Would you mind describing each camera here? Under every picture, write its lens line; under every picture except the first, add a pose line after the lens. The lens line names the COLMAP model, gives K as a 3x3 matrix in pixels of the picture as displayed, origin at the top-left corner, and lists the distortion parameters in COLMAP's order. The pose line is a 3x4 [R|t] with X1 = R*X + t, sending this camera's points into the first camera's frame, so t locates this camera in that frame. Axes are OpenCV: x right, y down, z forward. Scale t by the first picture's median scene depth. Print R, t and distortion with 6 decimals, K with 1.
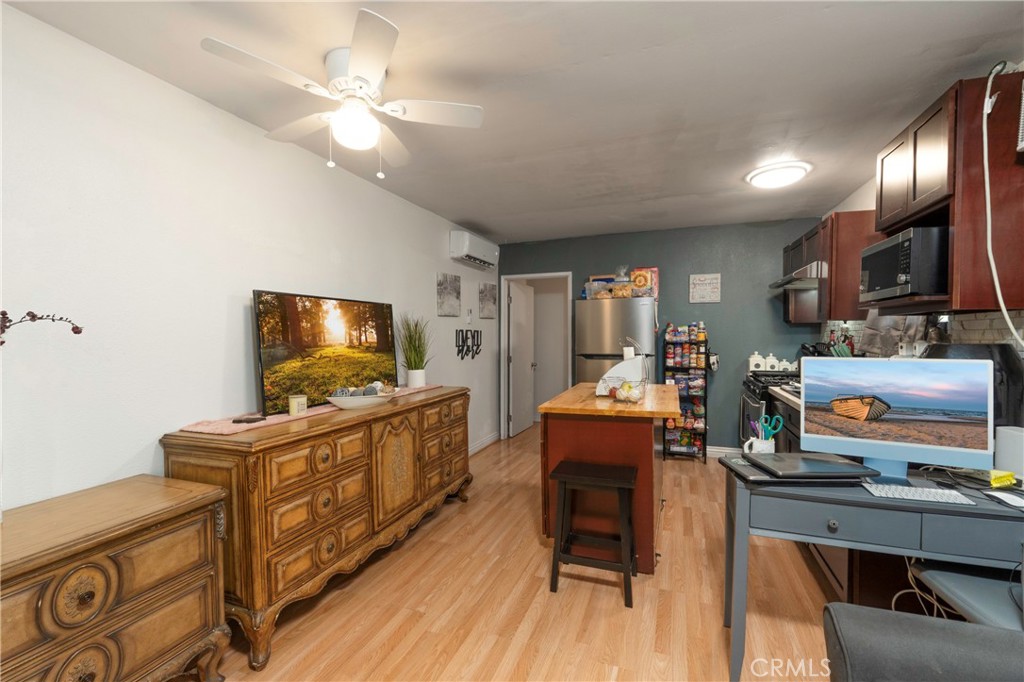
lens RADIAL K [[444.0, 0, 506.7], [0, 444.0, 344.1], [0, 0, 1]] dist [-0.008759, -0.000207]
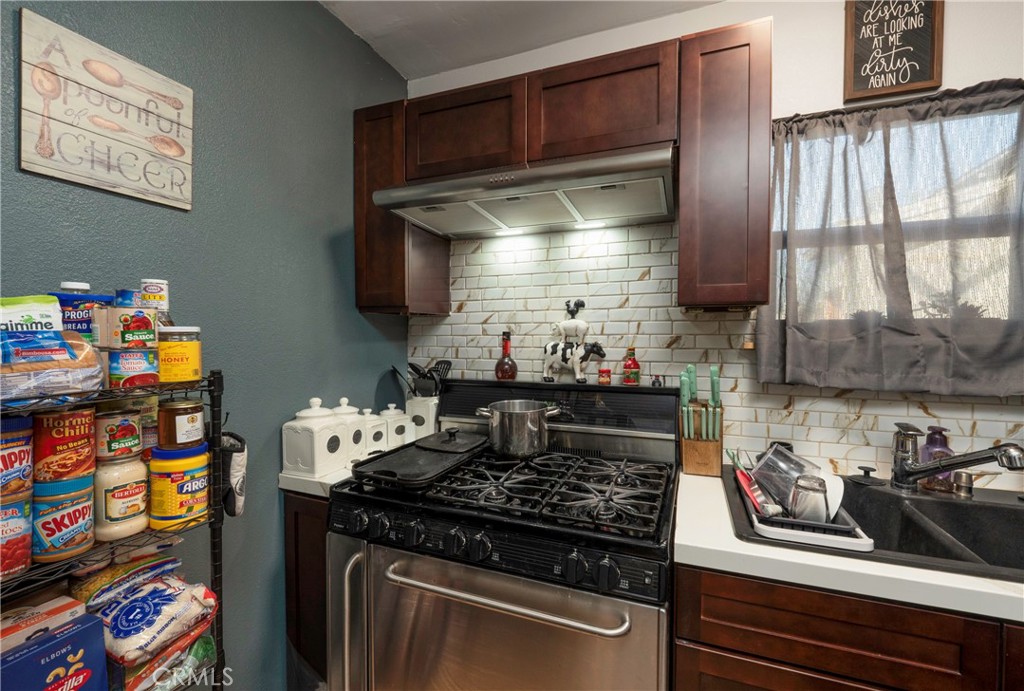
lens RADIAL K [[433.2, 0, 517.2], [0, 433.2, 346.5], [0, 0, 1]] dist [-0.010425, 0.000429]
pose [[0.018886, -0.020553, 0.999610, 0.383470], [0.023149, 0.999530, 0.020114, -0.033363], [-0.999554, 0.022760, 0.019352, 1.248473]]
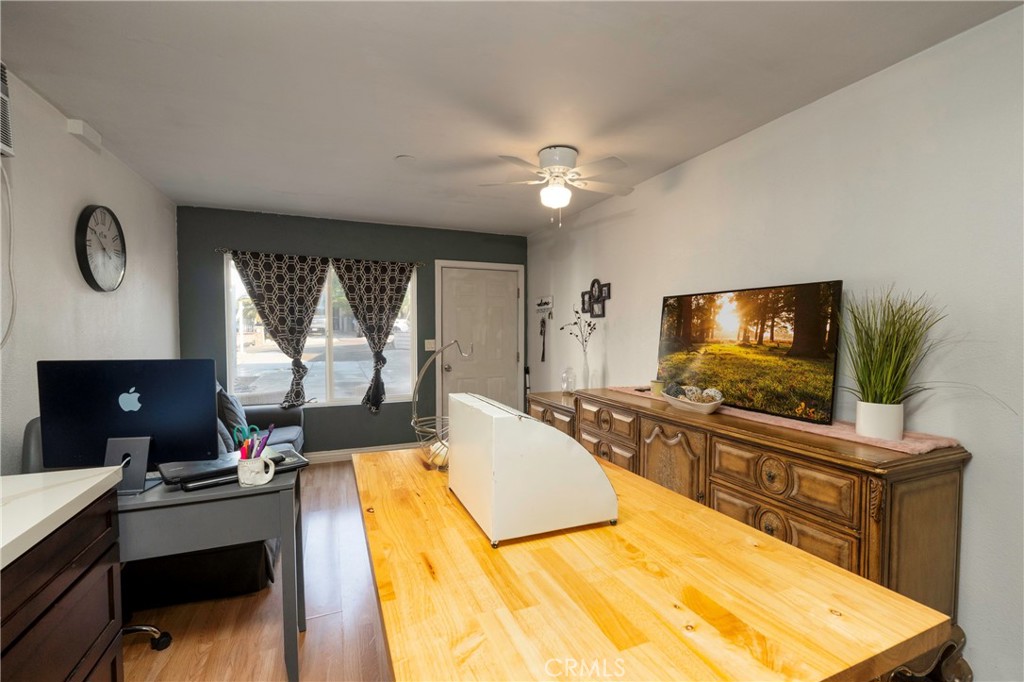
lens RADIAL K [[434.1, 0, 512.0], [0, 434.1, 341.0], [0, 0, 1]] dist [-0.001989, -0.000294]
pose [[-0.730035, 0.023684, -0.682999, 0.488893], [-0.010270, 0.998906, 0.045615, -0.032994], [0.683333, 0.040315, -0.728993, 1.223294]]
